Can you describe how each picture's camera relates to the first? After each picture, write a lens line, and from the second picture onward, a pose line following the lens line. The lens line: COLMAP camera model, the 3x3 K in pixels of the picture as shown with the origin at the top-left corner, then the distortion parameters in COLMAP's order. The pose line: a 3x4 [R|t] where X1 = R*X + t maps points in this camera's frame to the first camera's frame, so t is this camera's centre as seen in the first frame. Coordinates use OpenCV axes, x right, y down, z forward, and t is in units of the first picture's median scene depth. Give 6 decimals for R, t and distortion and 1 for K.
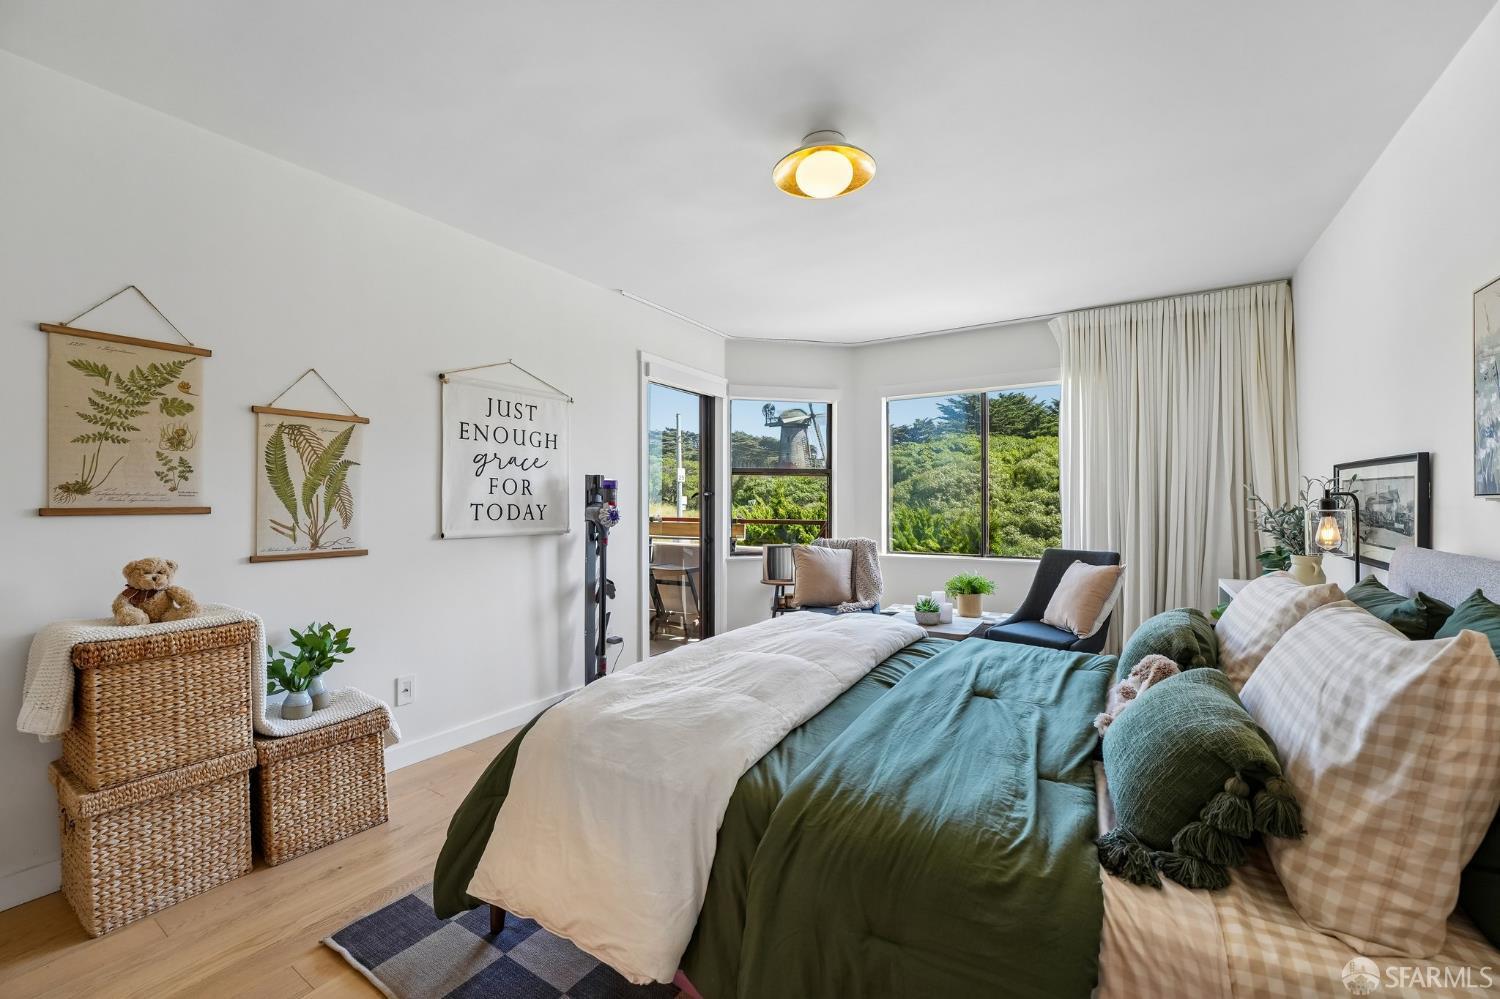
lens RADIAL K [[612.6, 0, 740.1], [0, 612.6, 500.9], [0, 0, 1]] dist [-0.016767, 0.001995]
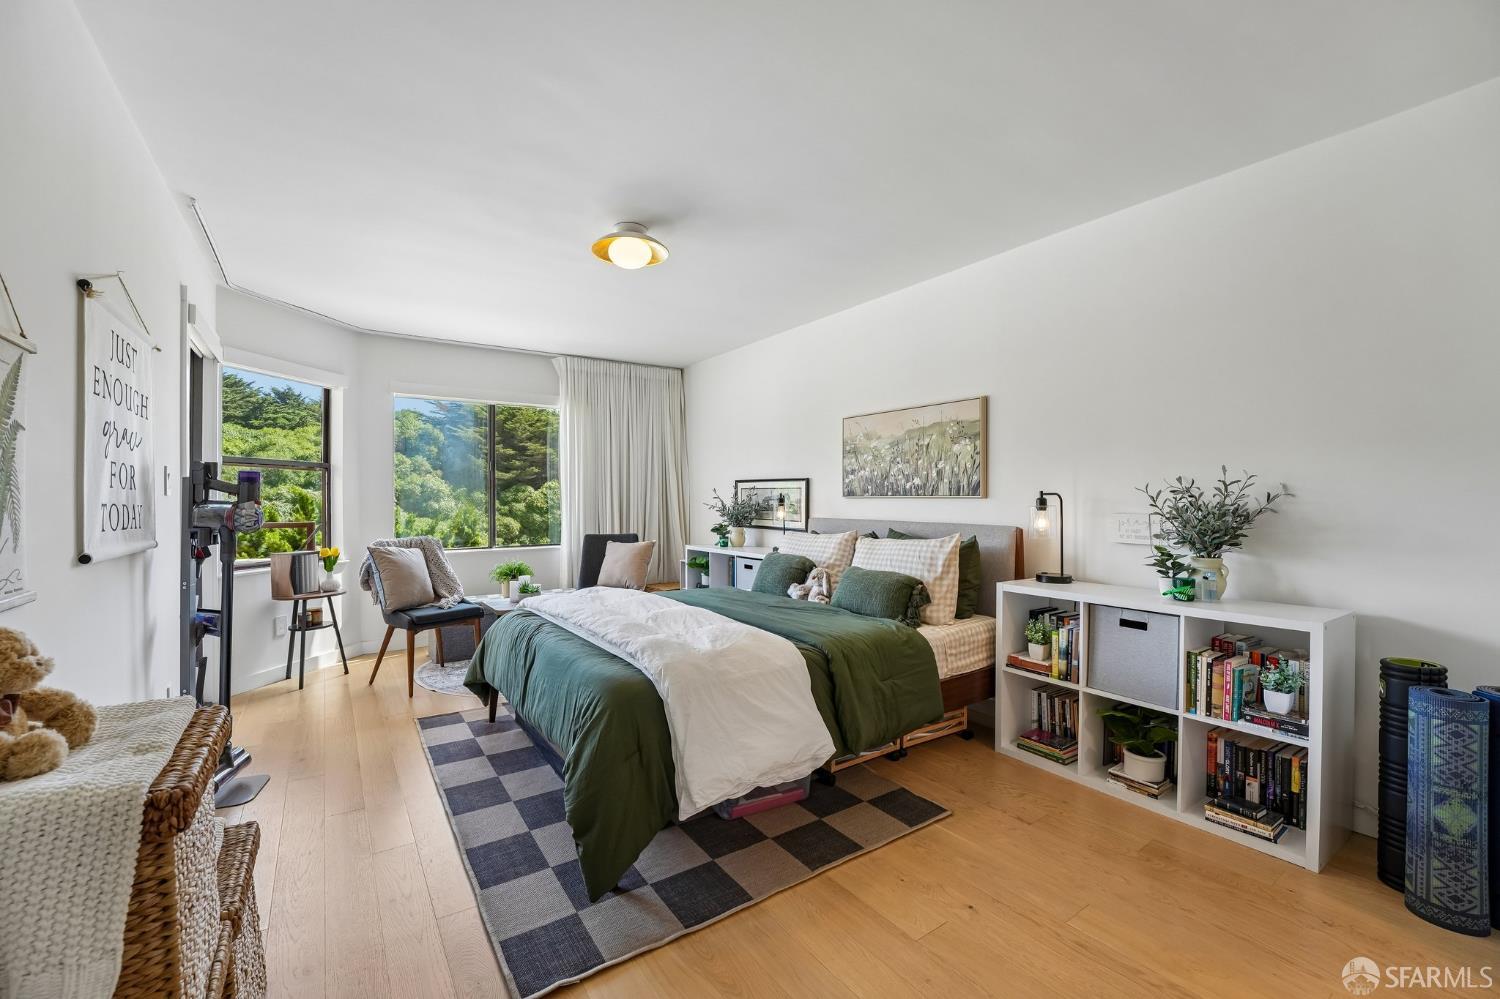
lens RADIAL K [[612.6, 0, 743.7], [0, 612.6, 497.2], [0, 0, 1]] dist [-0.016767, 0.001995]
pose [[0.385976, 0.002325, 0.922506, -0.685640], [0.001699, 0.999993, -0.003231, 0.001368], [-0.922507, 0.002815, 0.385970, 0.181254]]
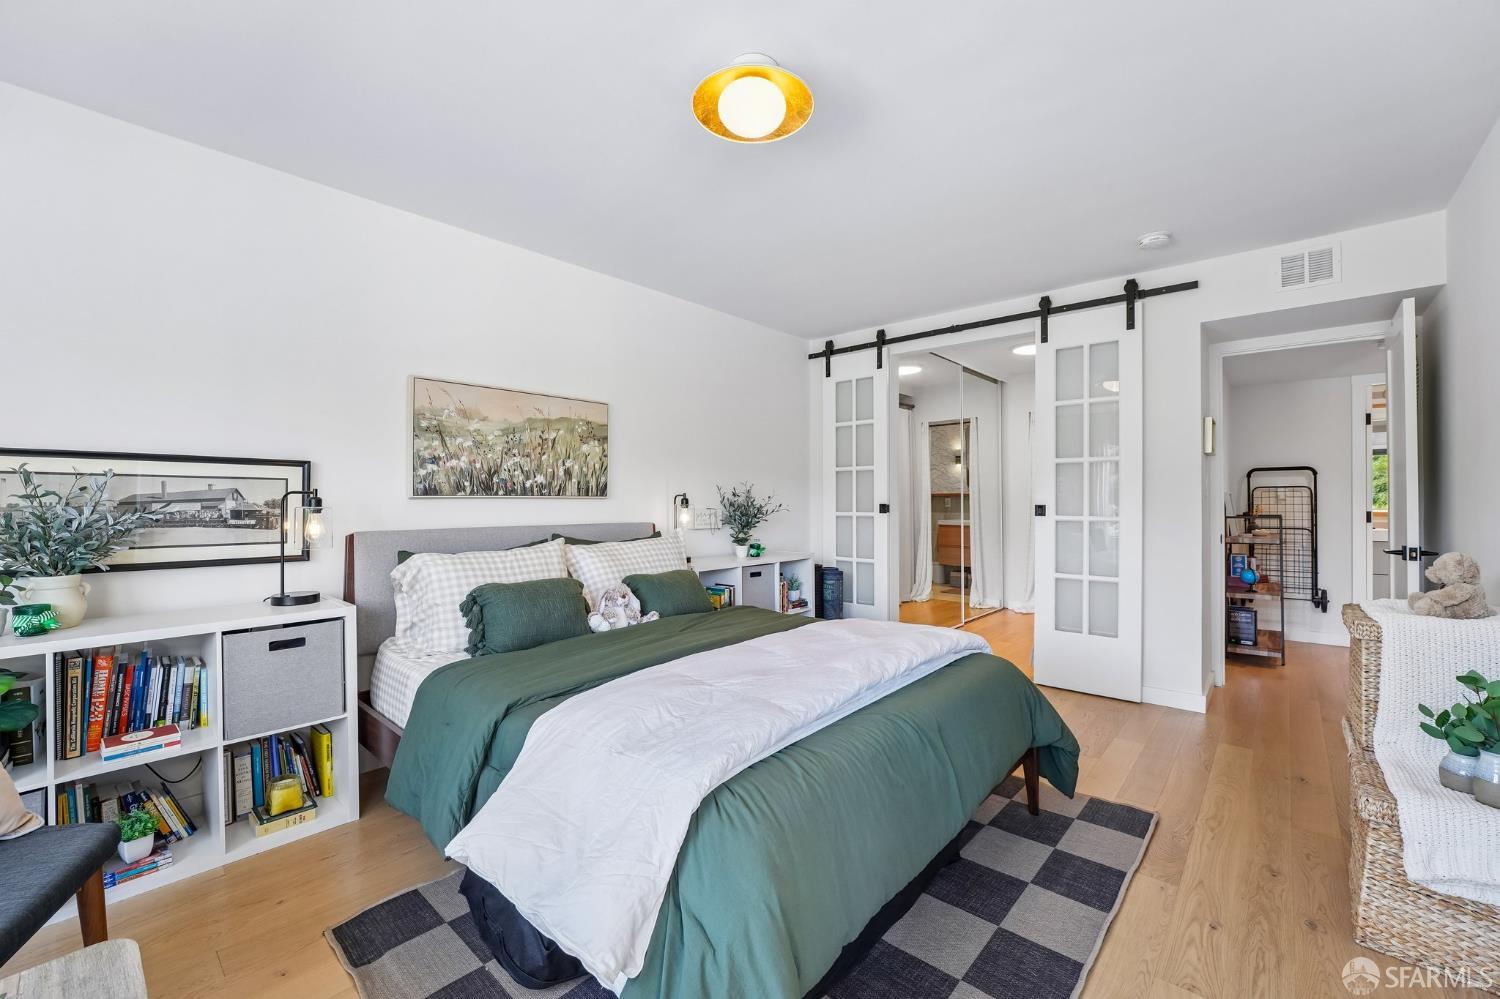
lens RADIAL K [[612.6, 0, 739.6], [0, 612.6, 496.1], [0, 0, 1]] dist [-0.016767, 0.001995]
pose [[-0.987846, 0.004313, 0.155378, 0.017301], [0.003620, 0.999982, -0.004747, 0.002060], [-0.155395, -0.004126, -0.987844, 1.260926]]
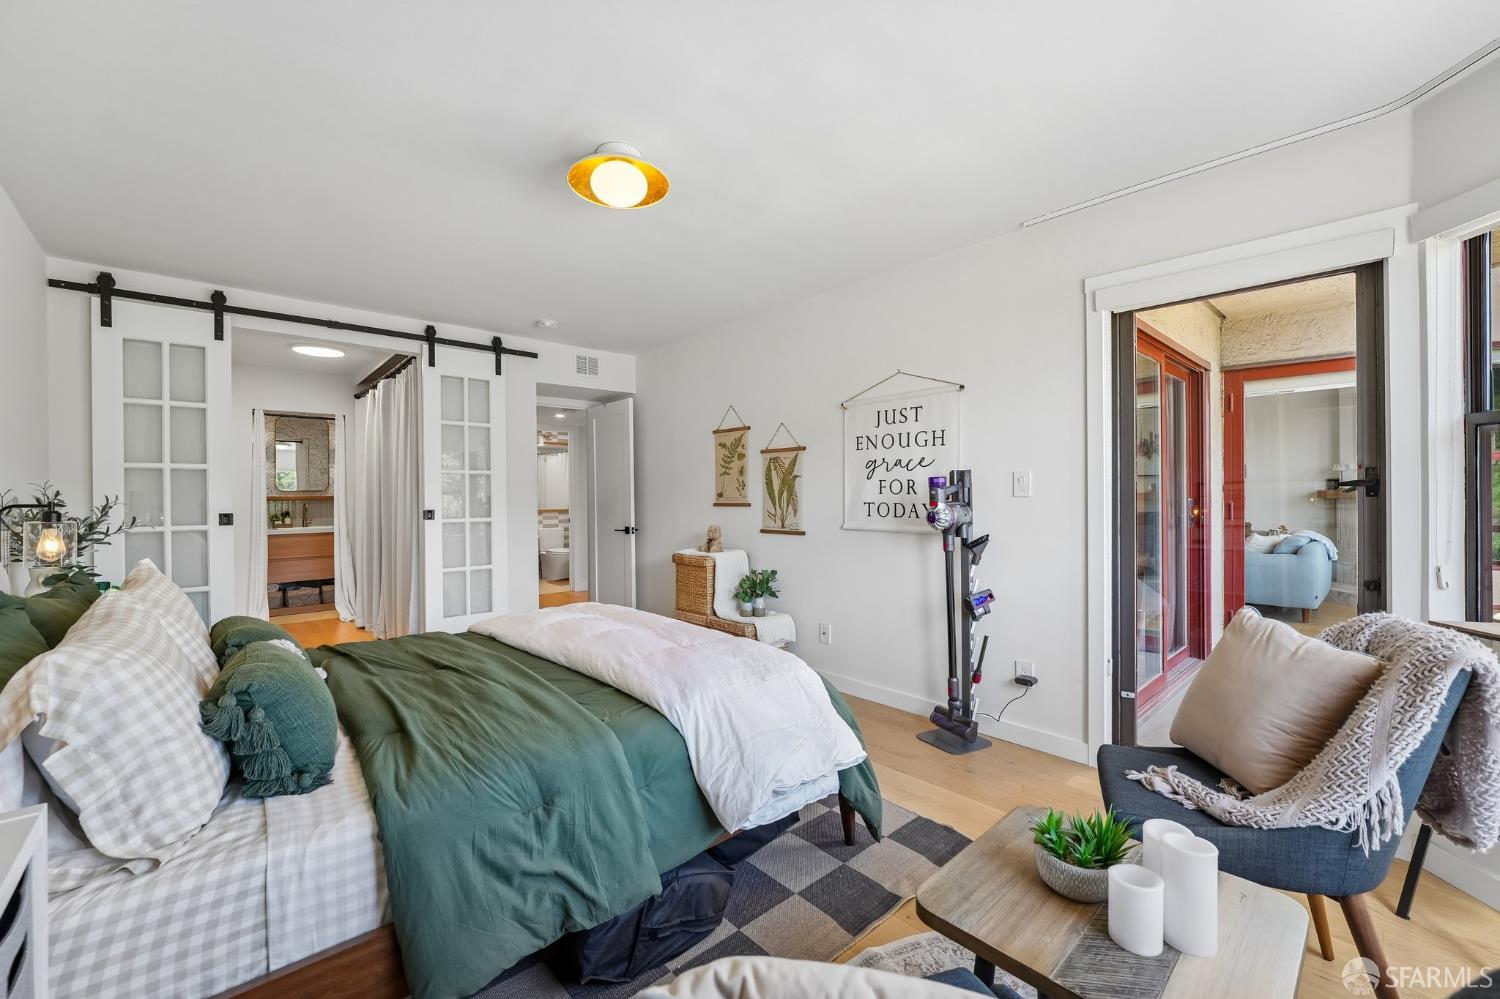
lens RADIAL K [[612.6, 0, 756.5], [0, 612.6, 501.7], [0, 0, 1]] dist [-0.016767, 0.001995]
pose [[-0.251775, 0.010283, -0.967731, 0.740081], [0.008357, 0.999929, 0.008450, -0.008163], [0.967750, -0.005960, -0.251843, 1.024278]]
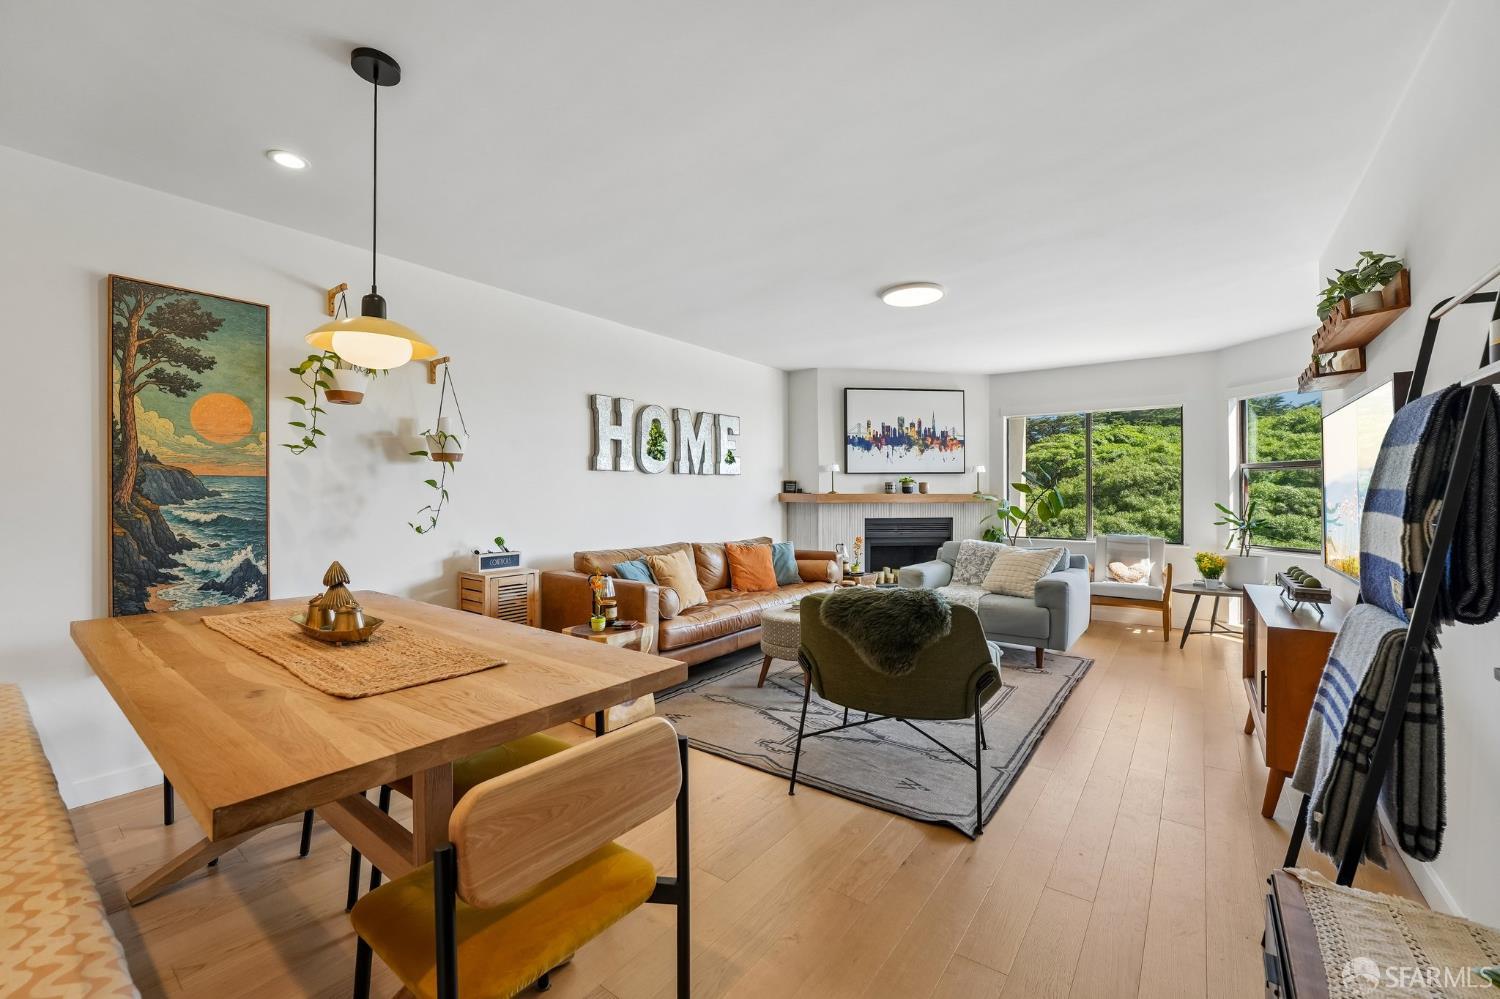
lens RADIAL K [[612.6, 0, 732.1], [0, 612.6, 495.4], [0, 0, 1]] dist [-0.016767, 0.001995]
pose [[0.997738, -0.001337, -0.067208, -2.025760], [0.001087, 0.999992, -0.003754, -0.002155], [0.067213, 0.003673, 0.997732, 0.565254]]
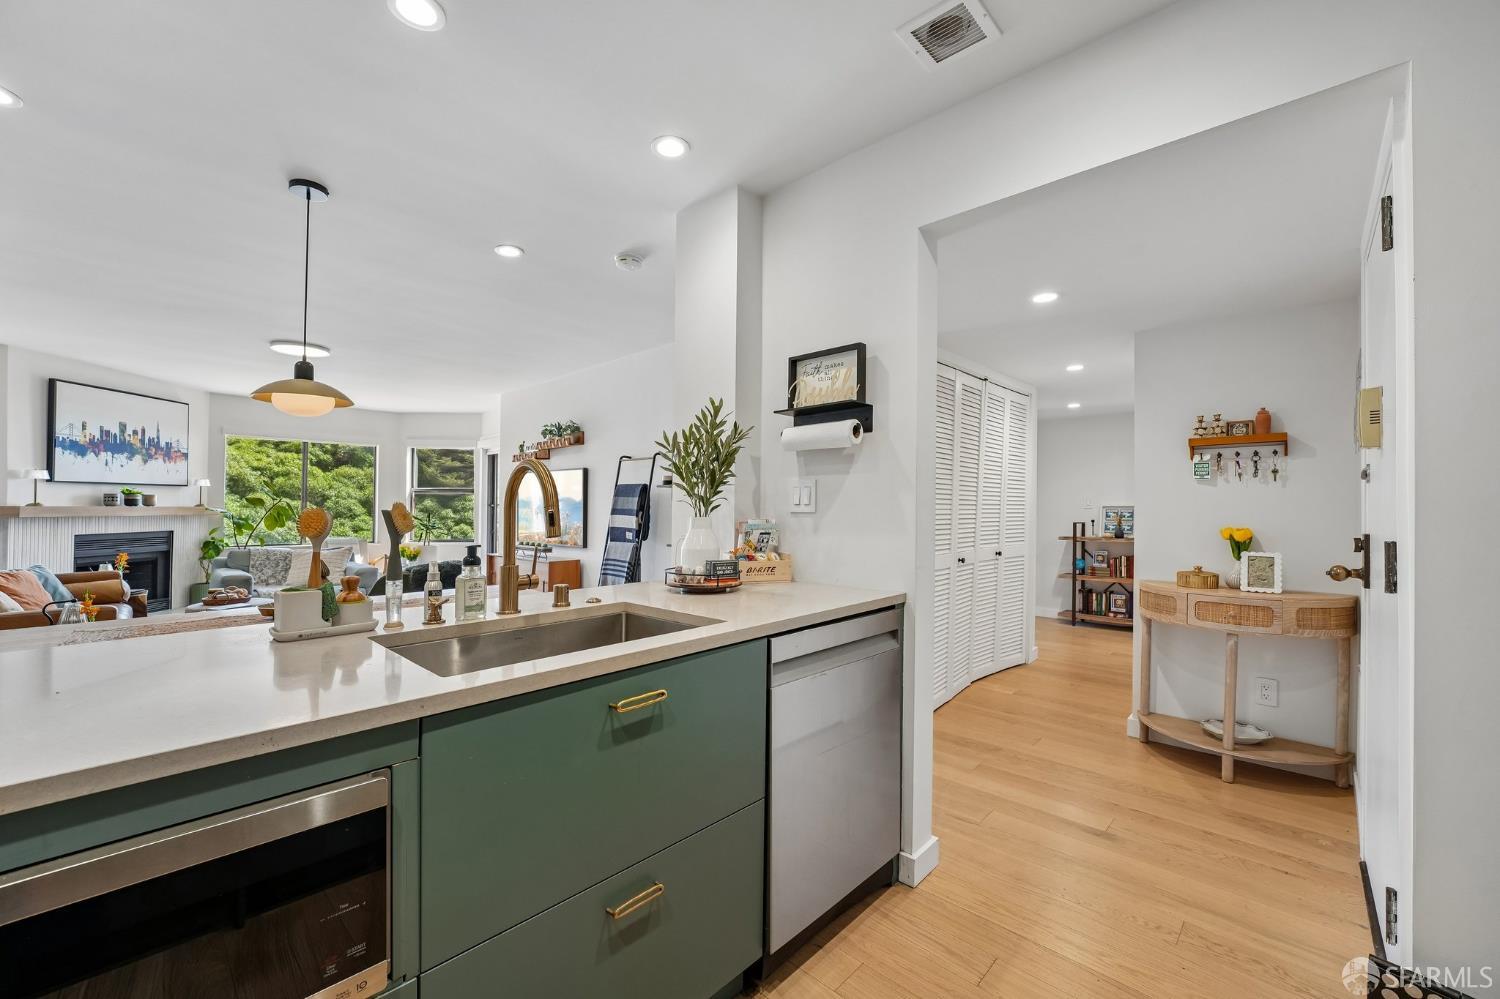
lens RADIAL K [[612.6, 0, 765.1], [0, 612.6, 498.0], [0, 0, 1]] dist [-0.016767, 0.001995]
pose [[0.157265, 0.014715, 0.987447, -3.050793], [0.000984, 0.999886, -0.015058, -0.009841], [-0.987556, 0.003340, 0.157232, 0.421567]]
